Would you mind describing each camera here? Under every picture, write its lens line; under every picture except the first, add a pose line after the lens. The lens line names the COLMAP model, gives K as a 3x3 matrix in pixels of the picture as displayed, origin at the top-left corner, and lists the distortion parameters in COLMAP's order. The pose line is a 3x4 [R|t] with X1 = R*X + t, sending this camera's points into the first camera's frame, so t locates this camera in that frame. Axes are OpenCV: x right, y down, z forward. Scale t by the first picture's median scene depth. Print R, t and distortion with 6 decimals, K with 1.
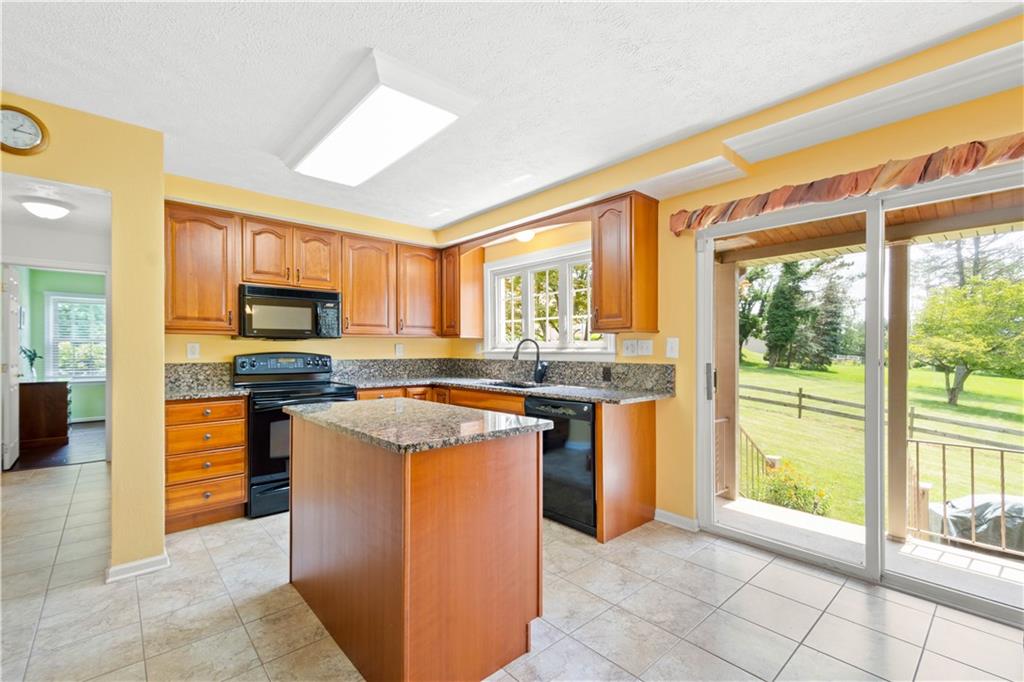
lens RADIAL K [[449.1, 0, 508.3], [0, 449.1, 346.2], [0, 0, 1]] dist [0.009062, 0.000010]
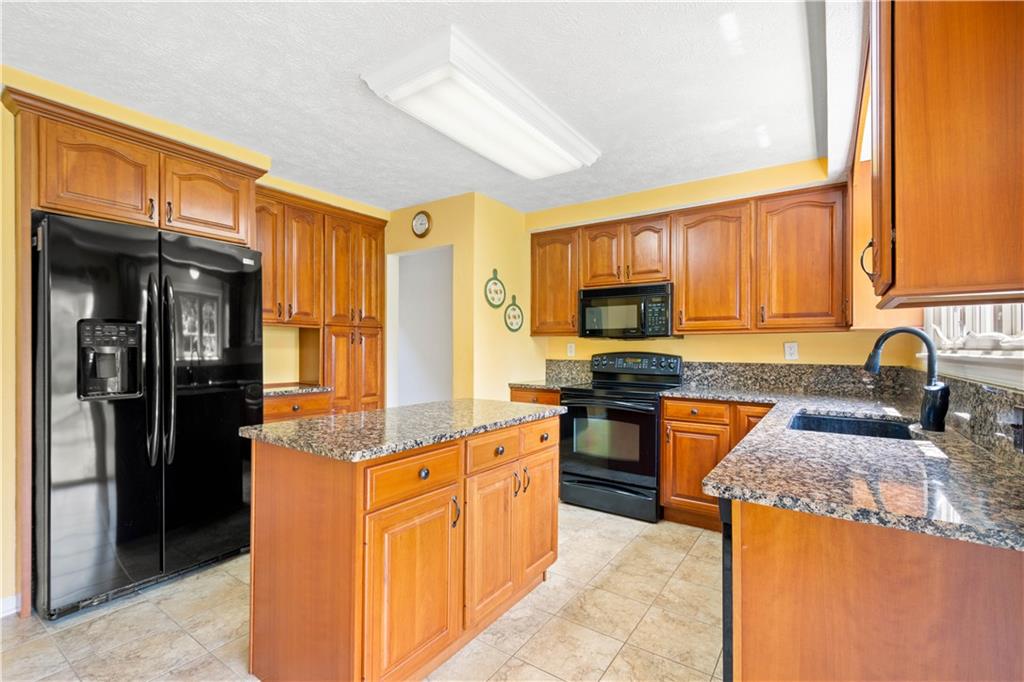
lens RADIAL K [[449.1, 0, 511.4], [0, 449.1, 342.9], [0, 0, 1]] dist [0.009062, 0.000010]
pose [[0.240009, -0.008812, -0.970731, 0.388764], [0.001351, 0.999961, -0.008743, 0.002300], [0.970770, 0.000787, 0.240012, 0.508680]]
